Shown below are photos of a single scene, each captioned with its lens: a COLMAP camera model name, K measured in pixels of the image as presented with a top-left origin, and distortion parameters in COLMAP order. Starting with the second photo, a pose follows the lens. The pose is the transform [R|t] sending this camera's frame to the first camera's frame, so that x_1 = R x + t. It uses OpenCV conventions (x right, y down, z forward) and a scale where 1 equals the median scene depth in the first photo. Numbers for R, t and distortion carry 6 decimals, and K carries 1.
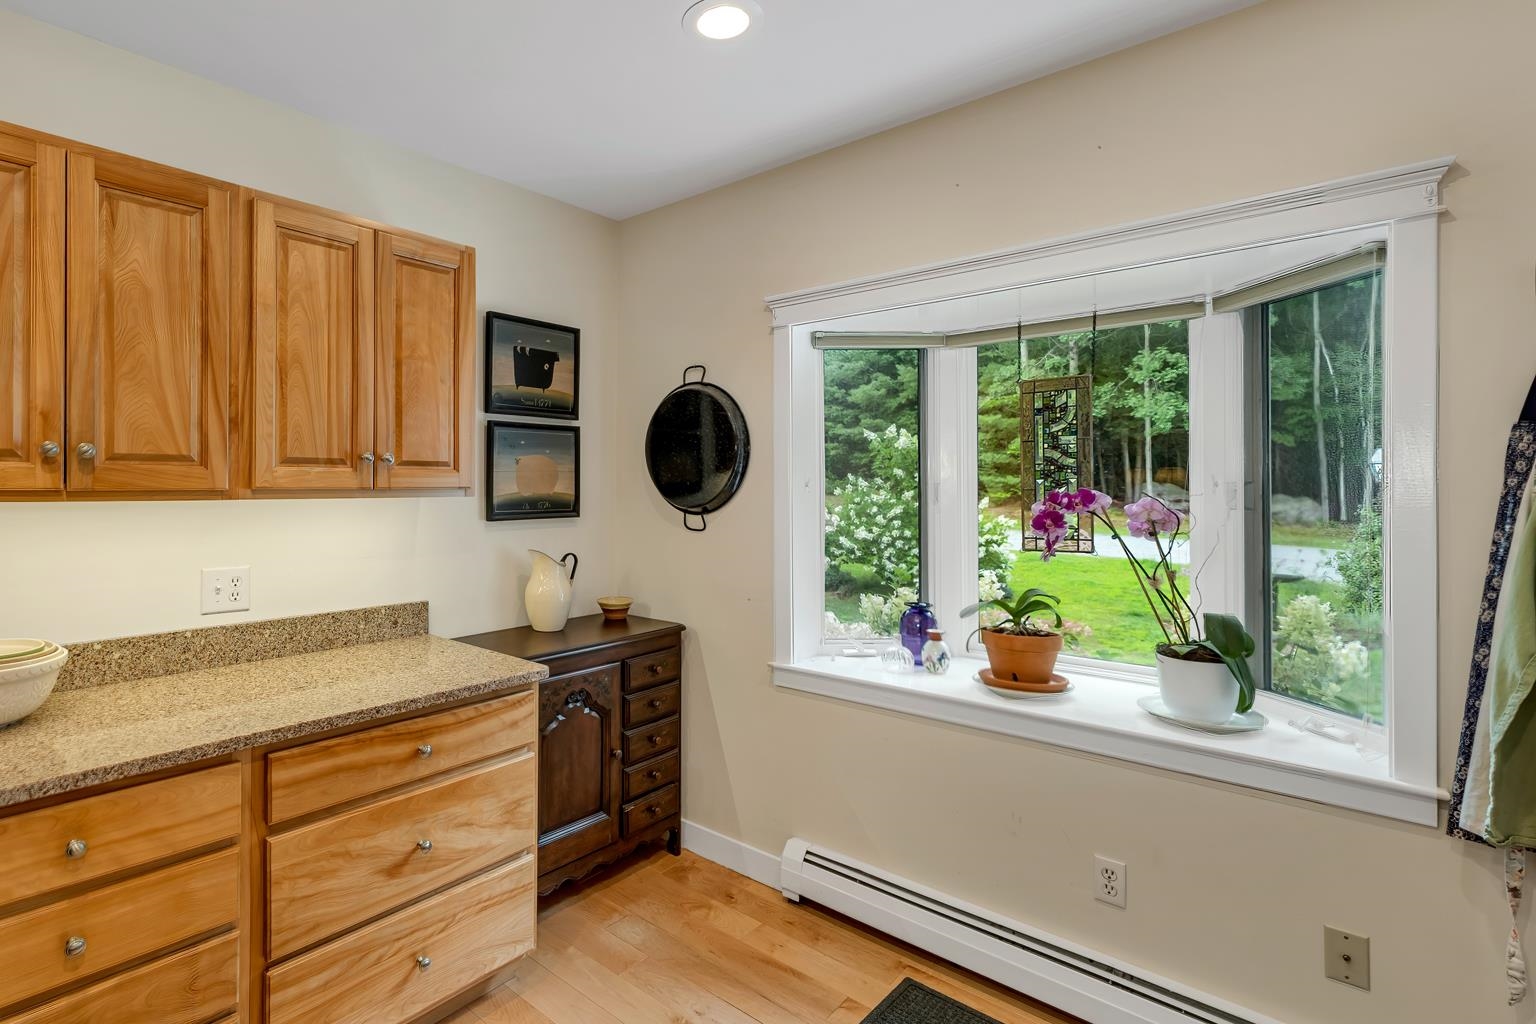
lens RADIAL K [[725.5, 0, 698.7], [0, 725.5, 485.7], [0, 0, 1]] dist [0.001327, -0.000224]
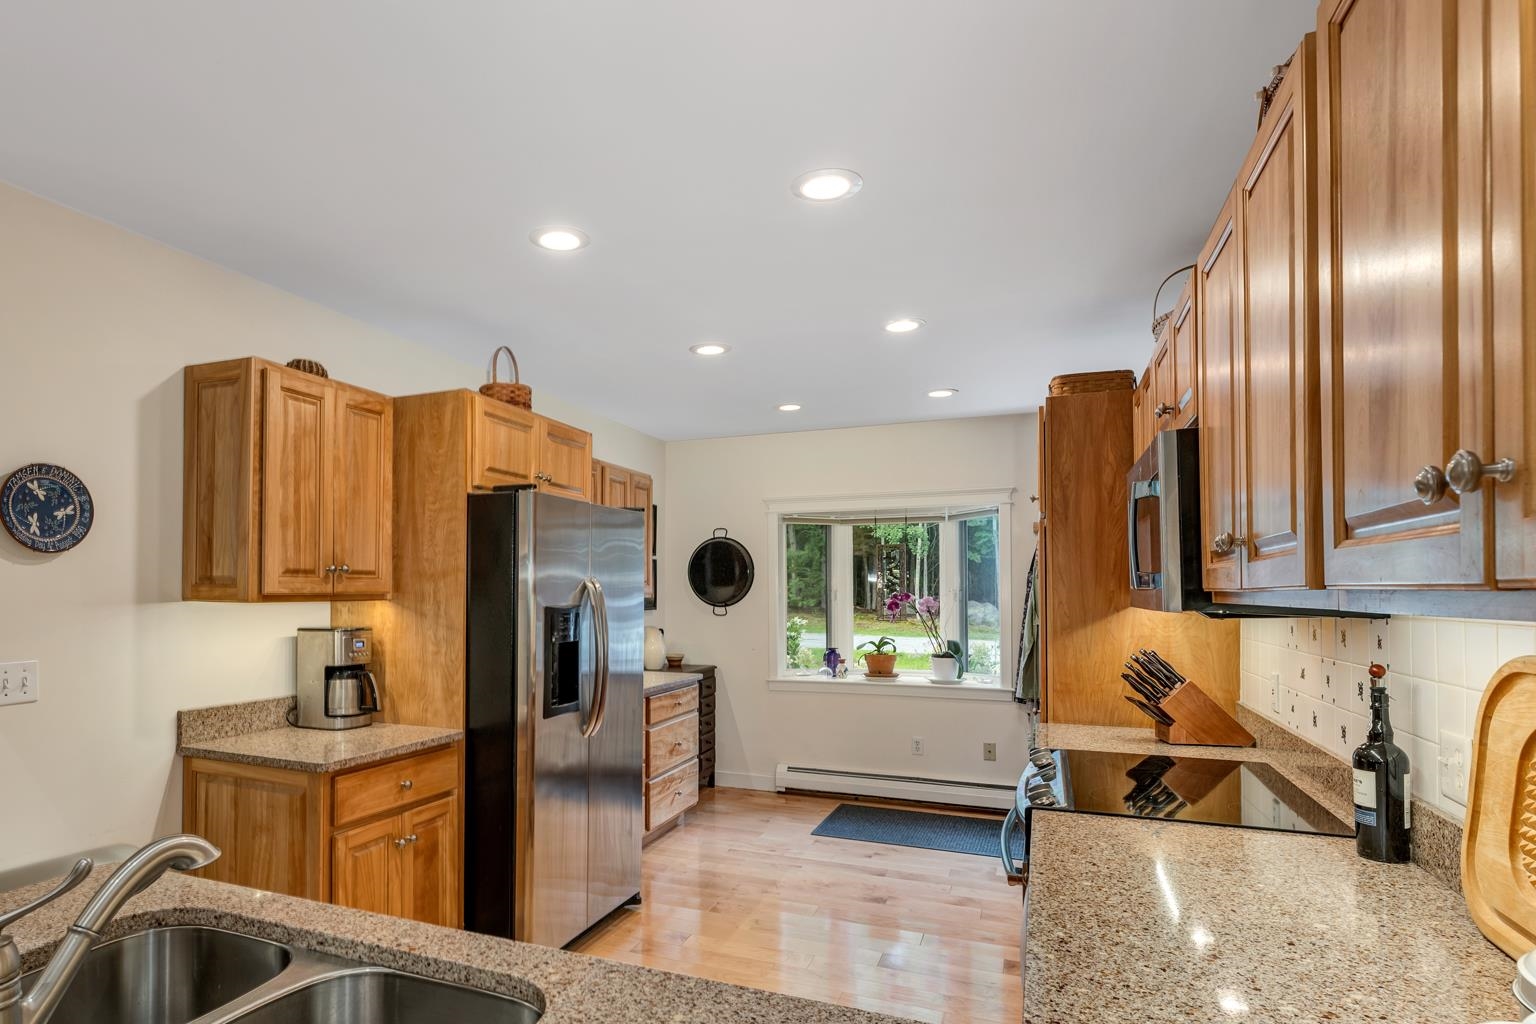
lens RADIAL K [[749.0, 0, 771.1], [0, 749.0, 582.0], [0, 0, 1]] dist [-0.000368, -0.000015]
pose [[0.915907, 0.004223, 0.401368, -0.828154], [0.002286, 0.999874, -0.015738, 0.006953], [-0.401384, 0.015332, 0.915782, -1.043308]]
